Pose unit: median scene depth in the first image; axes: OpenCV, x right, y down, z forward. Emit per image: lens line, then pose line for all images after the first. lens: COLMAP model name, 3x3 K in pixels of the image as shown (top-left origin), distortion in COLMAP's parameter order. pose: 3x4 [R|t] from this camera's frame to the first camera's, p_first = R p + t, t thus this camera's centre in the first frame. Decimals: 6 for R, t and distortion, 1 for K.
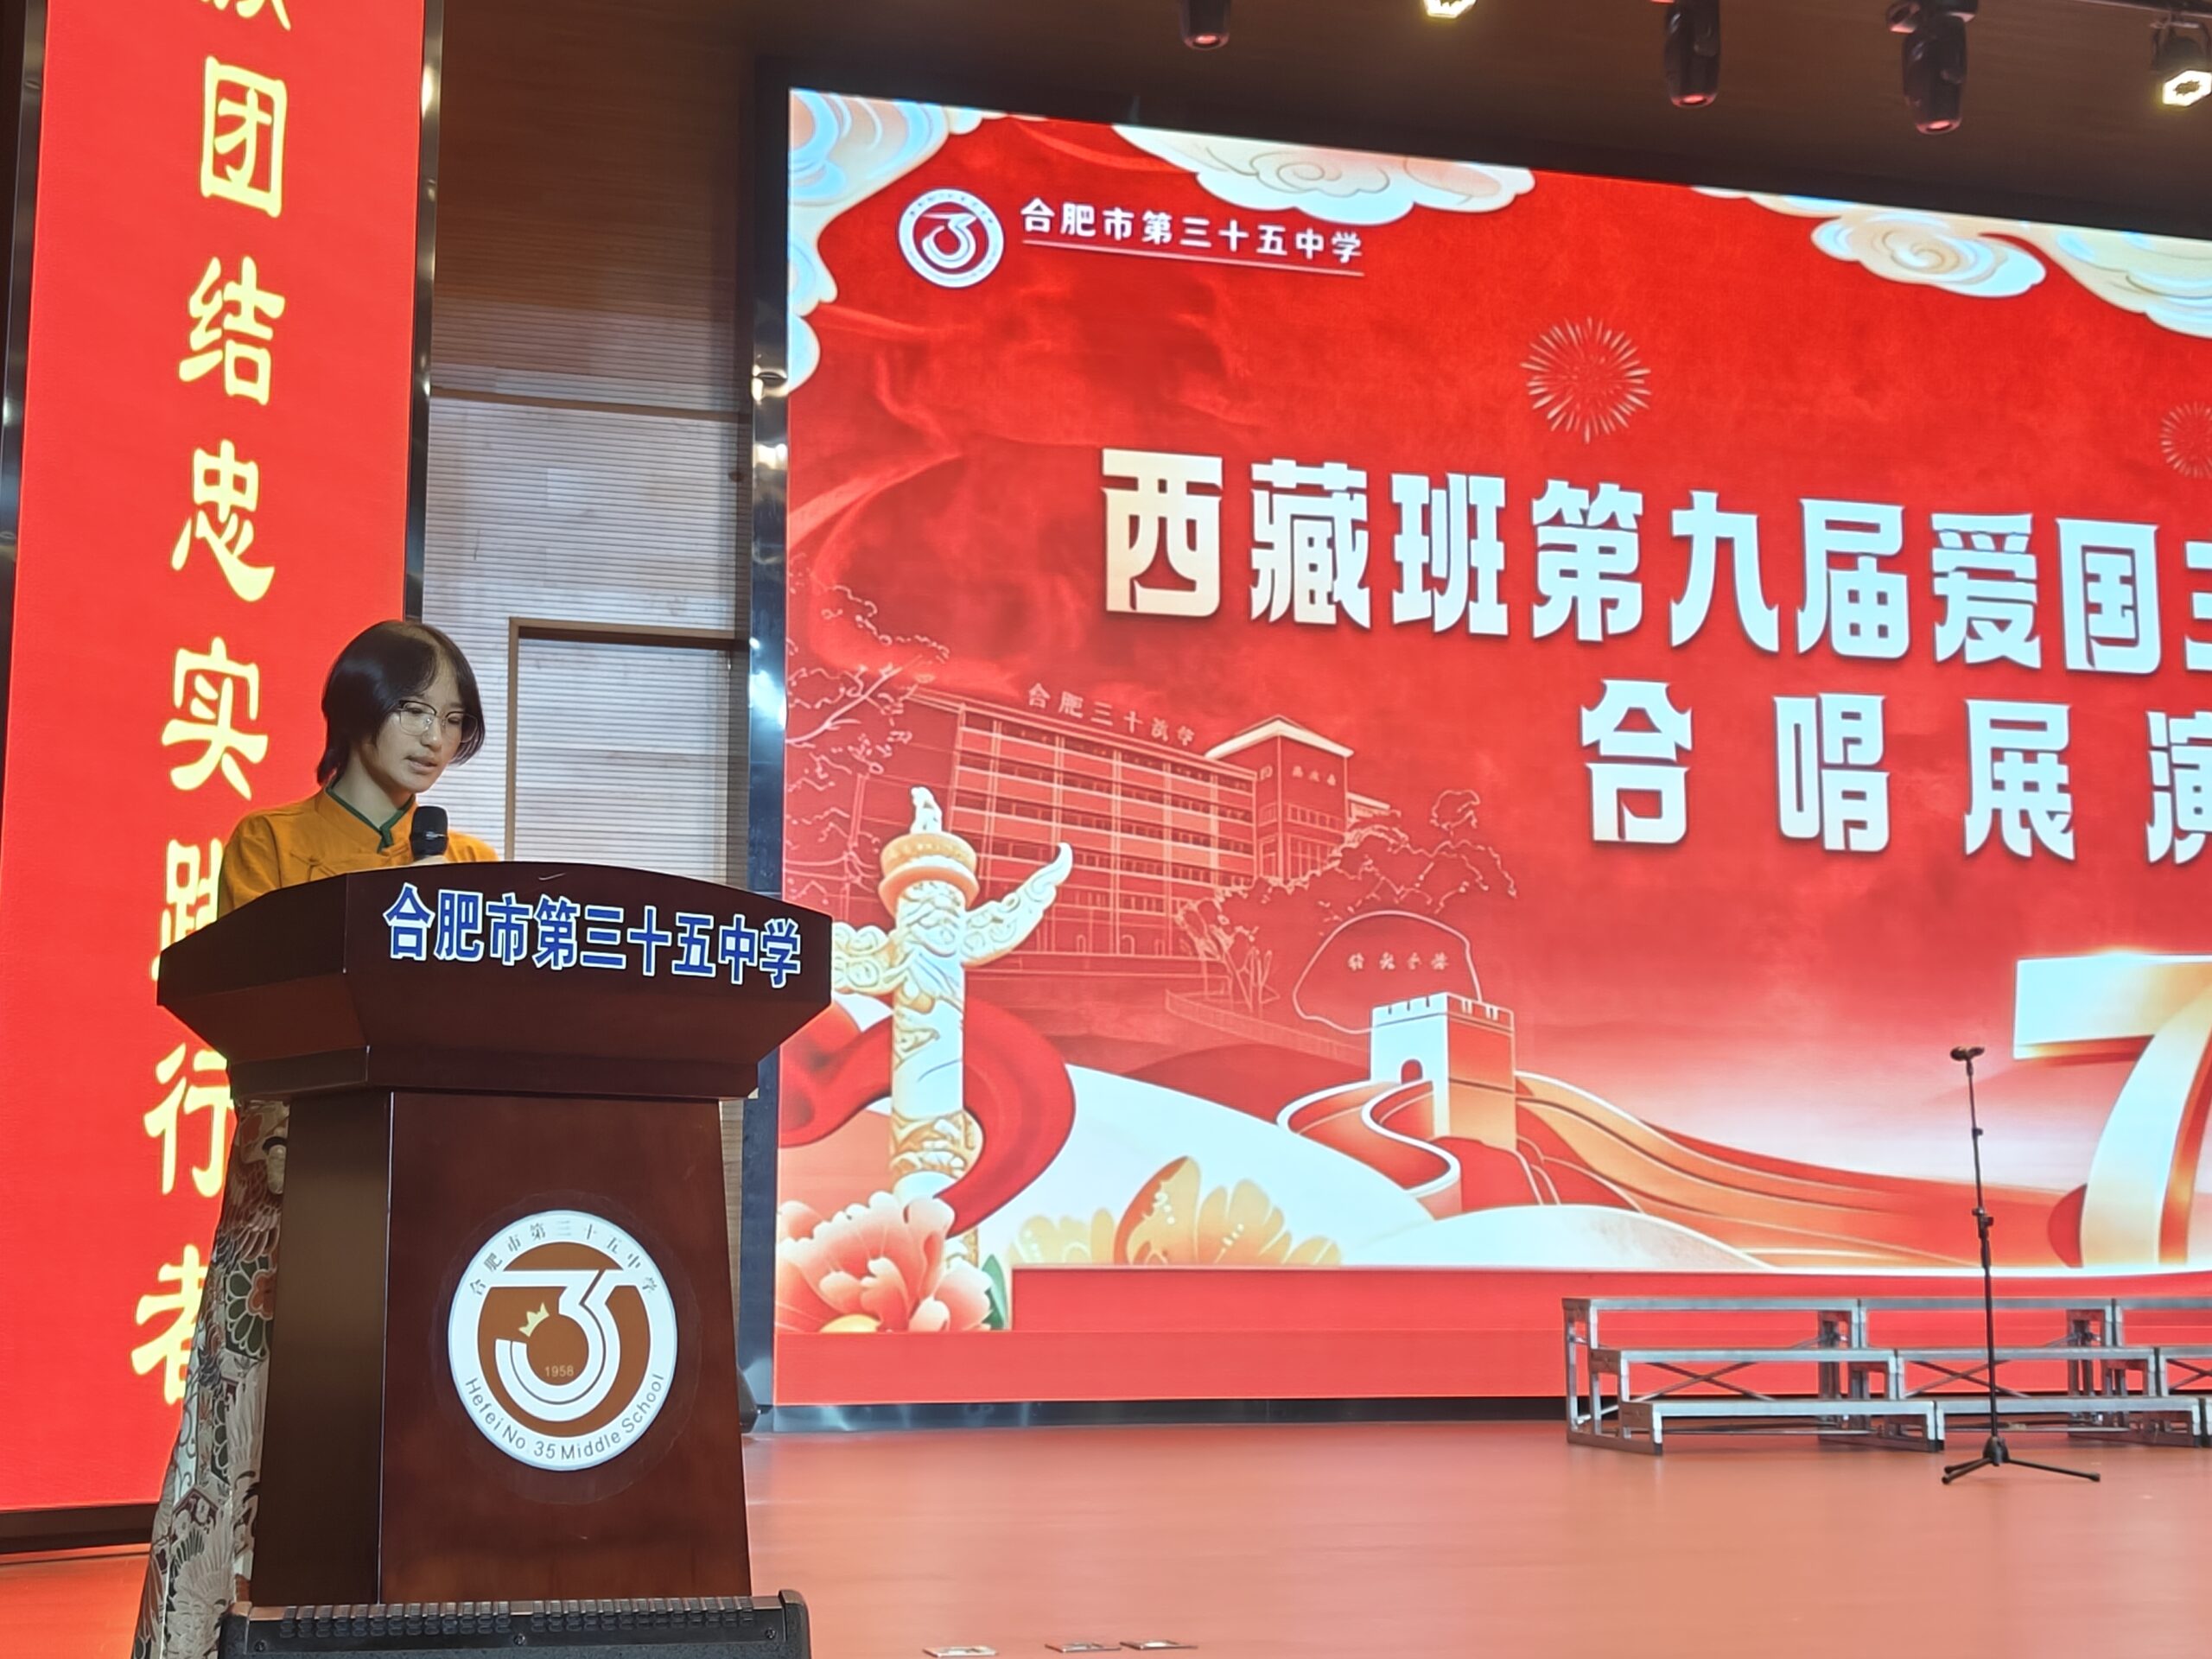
lens RADIAL K [[2976.7, 0, 1106.9], [0, 2976.7, 866.2], [0, 0, 1]] dist [0.154247, -0.814829]
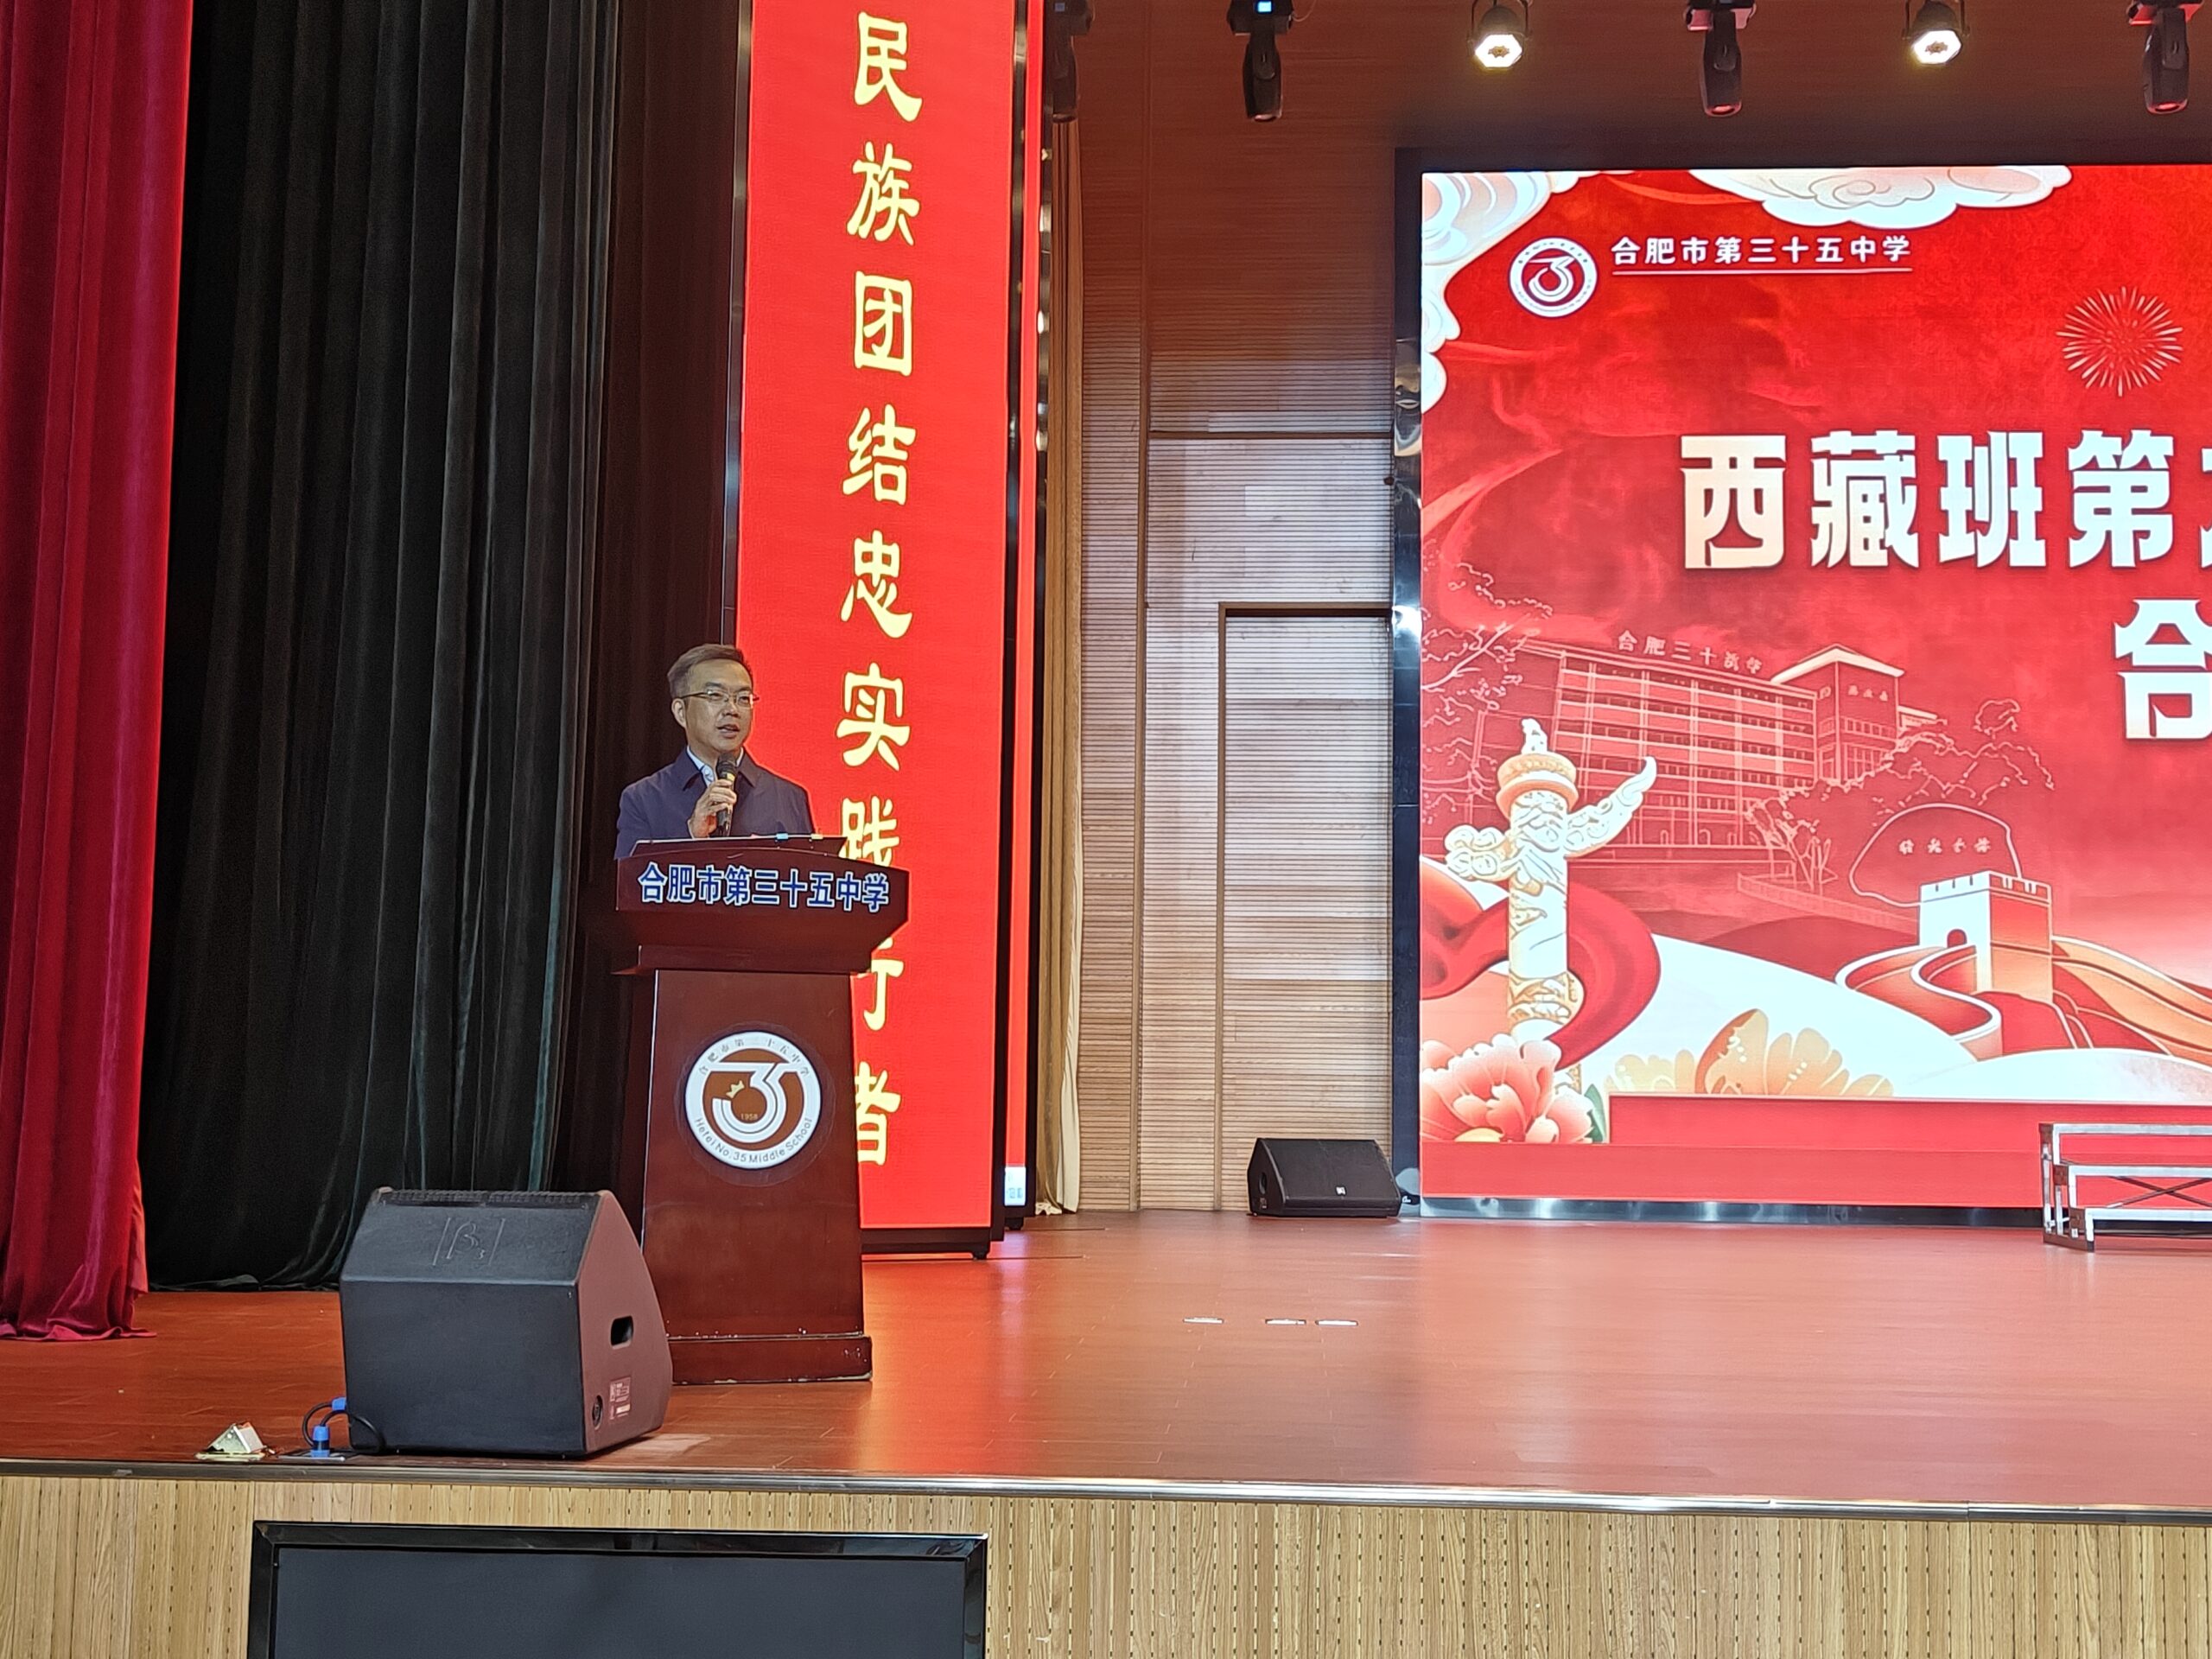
lens RADIAL K [[2641.2, 0, 1113.1], [0, 2641.2, 841.4], [0, 0, 1]] dist [0.164017, -0.666715]
pose [[0.940072, -0.021139, -0.340319, 0.150410], [0.032687, 0.999067, 0.028237, -0.011172], [0.339404, -0.037669, 0.939886, -0.122162]]
